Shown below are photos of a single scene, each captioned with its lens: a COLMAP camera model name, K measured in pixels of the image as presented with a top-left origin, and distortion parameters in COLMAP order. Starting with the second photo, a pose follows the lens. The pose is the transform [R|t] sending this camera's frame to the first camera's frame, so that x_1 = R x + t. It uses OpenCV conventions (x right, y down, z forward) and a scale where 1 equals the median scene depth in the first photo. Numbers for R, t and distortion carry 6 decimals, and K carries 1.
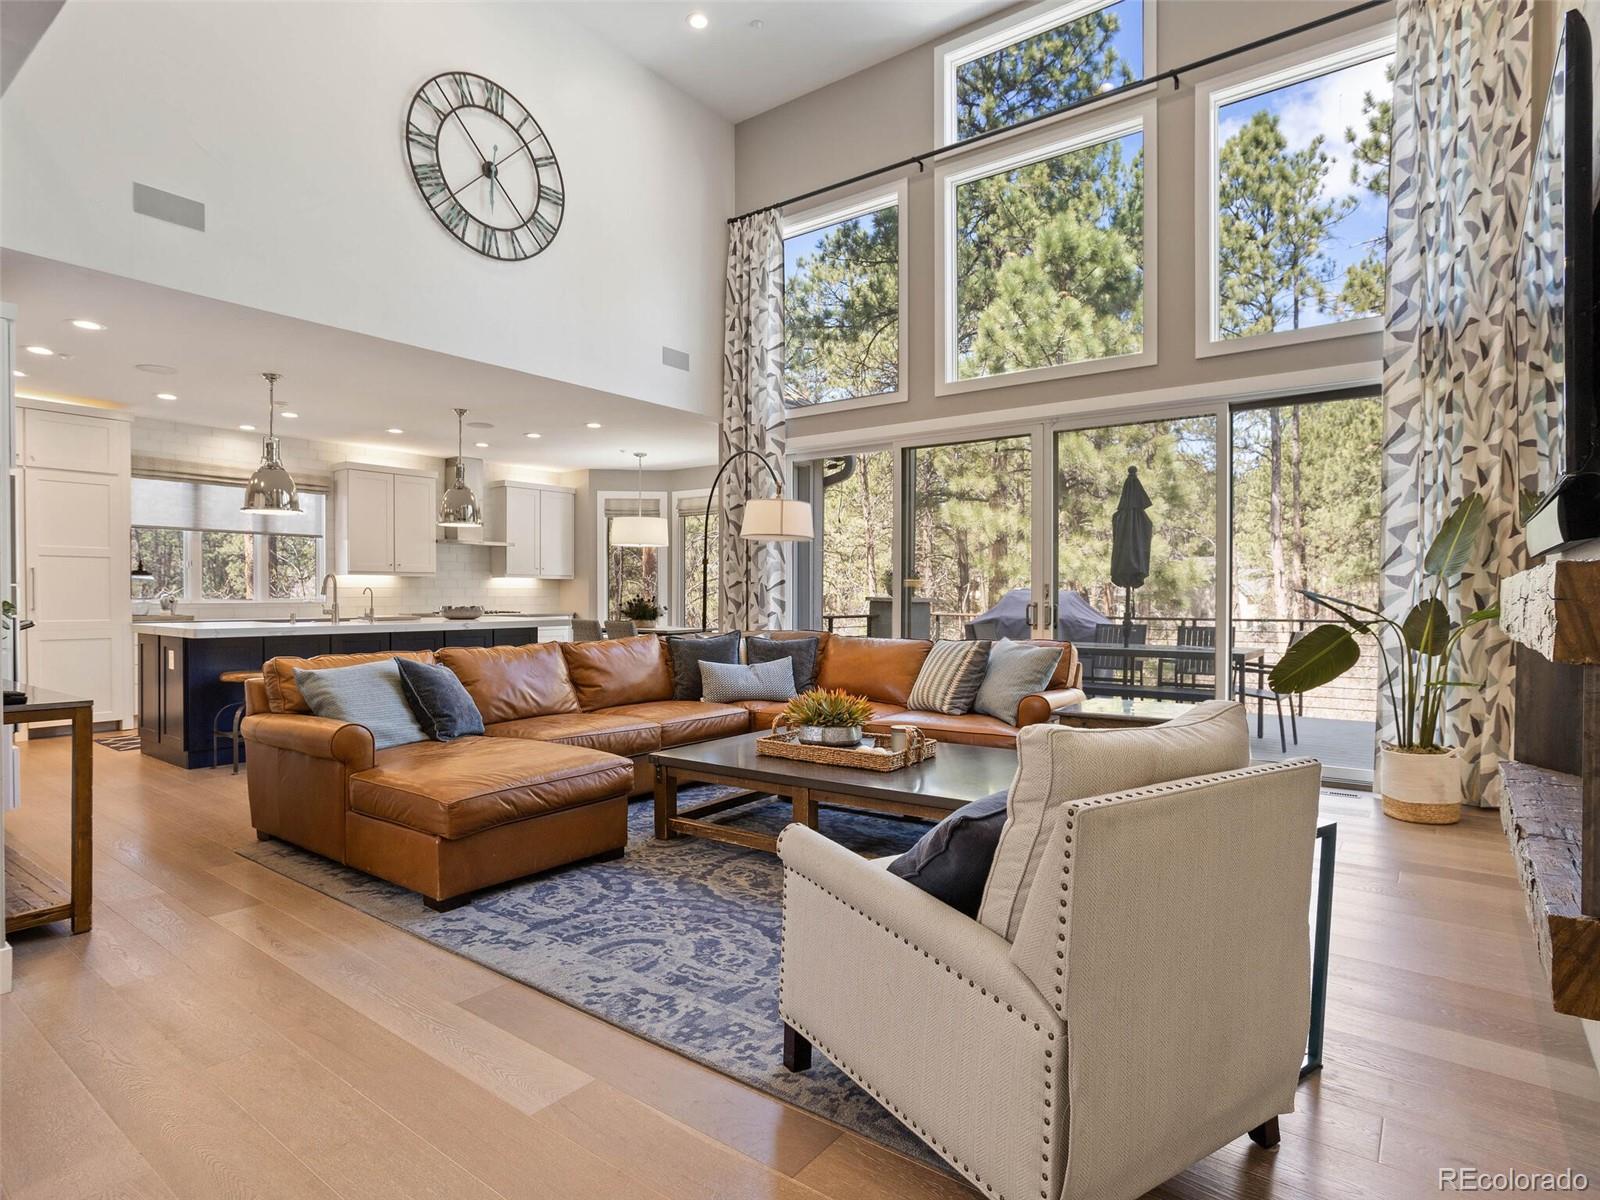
lens RADIAL K [[865.4, 0, 800.0], [0, 865.4, 600.0], [0, 0, 1]] dist [-0.000835, 0.000319]
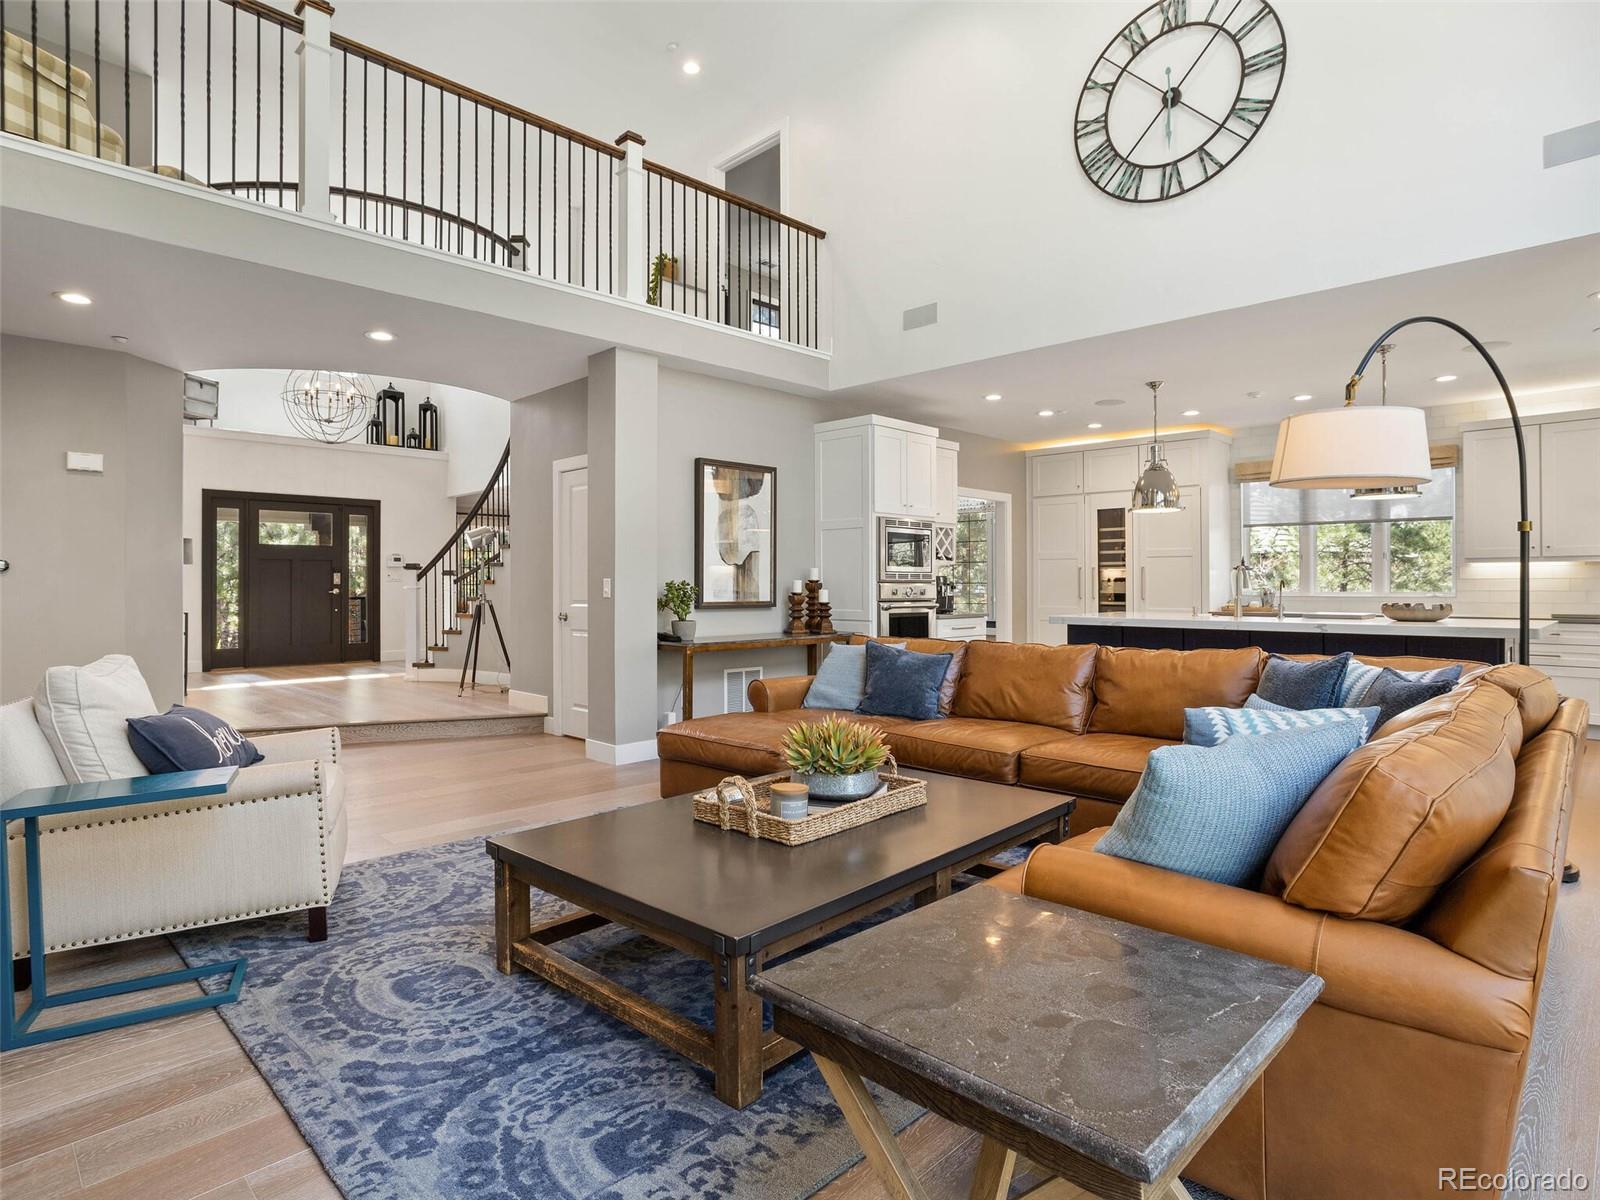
lens RADIAL K [[880.2, 0, 801.0], [0, 880.2, 583.1], [0, 0, 1]] dist [-0.020241, 0.000595]
pose [[-0.127876, -0.002510, -0.991787, 0.433987], [-0.003896, 0.999990, -0.002028, -0.007323], [0.991783, 0.003605, -0.127884, 0.588281]]
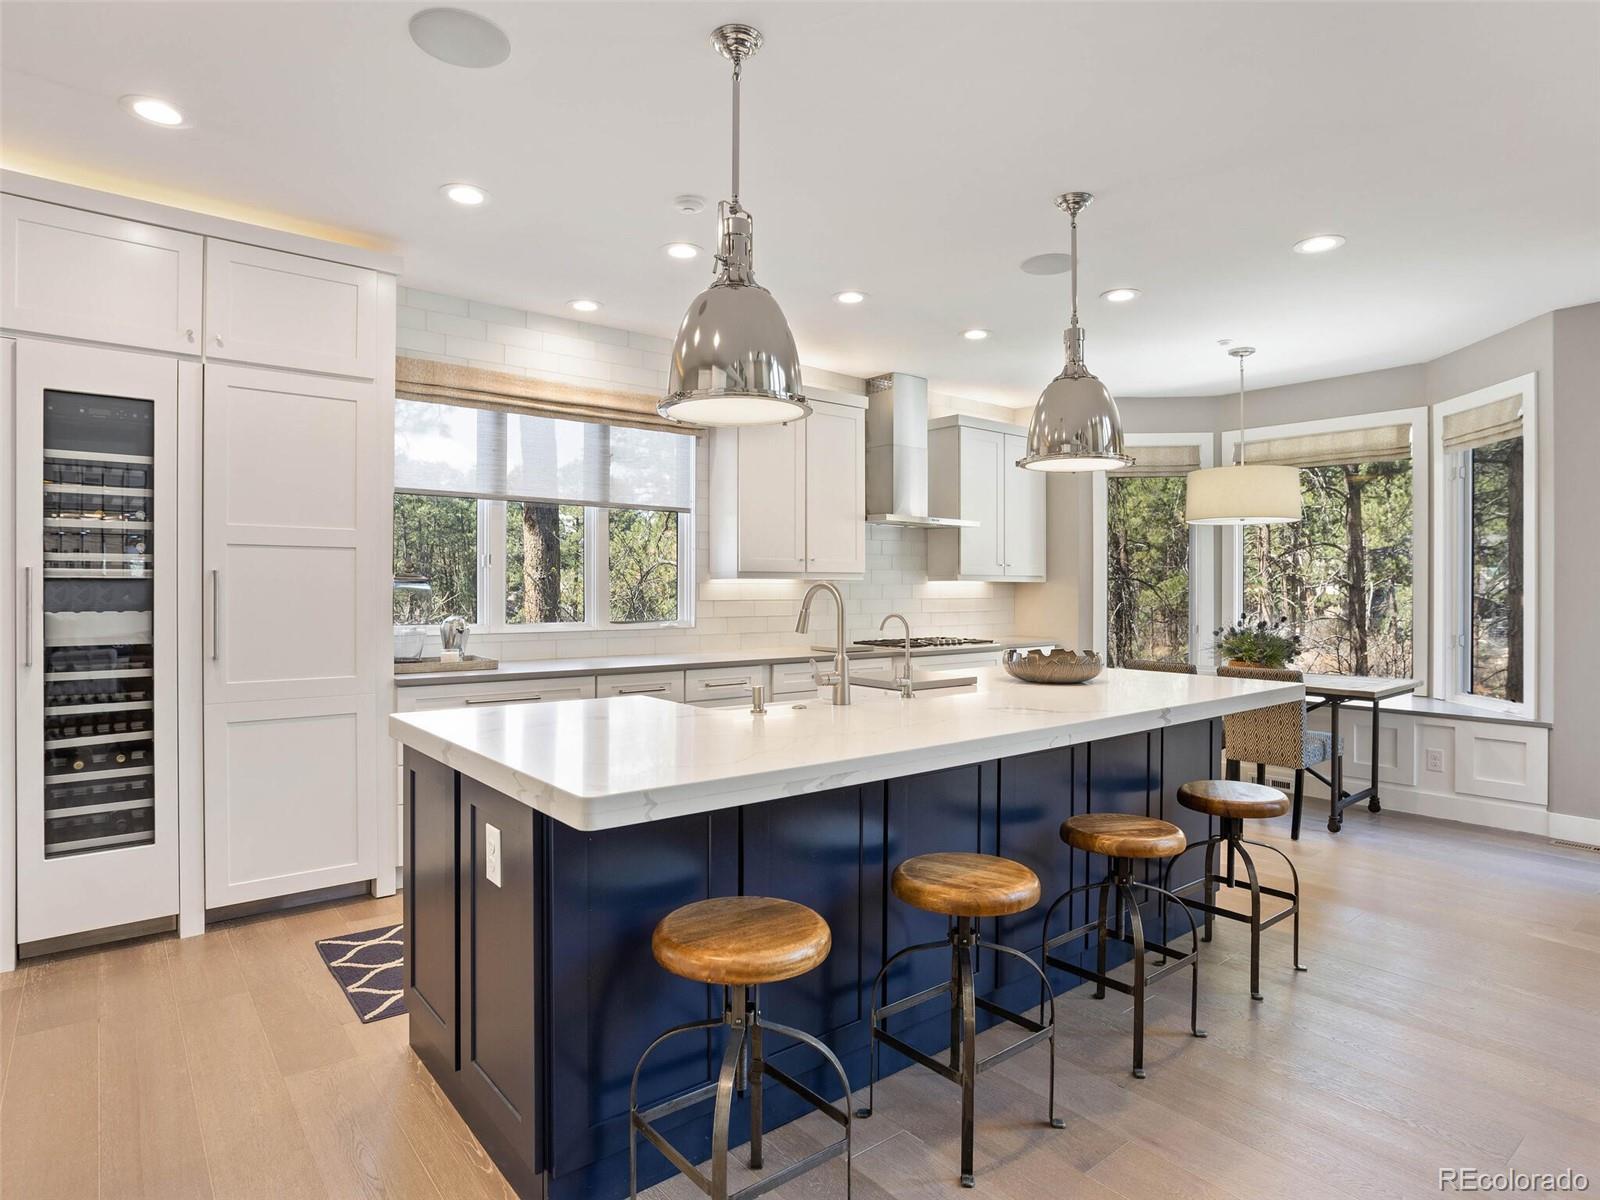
lens RADIAL K [[904.7, 0, 800.0], [0, 904.7, 600.0], [0, 0, 1]] dist [-0.002637, -0.000263]
pose [[0.971140, 0.012271, -0.238194, -0.408124], [-0.009576, 0.999876, 0.012469, -0.027540], [0.238318, -0.009829, 0.971137, 0.531651]]
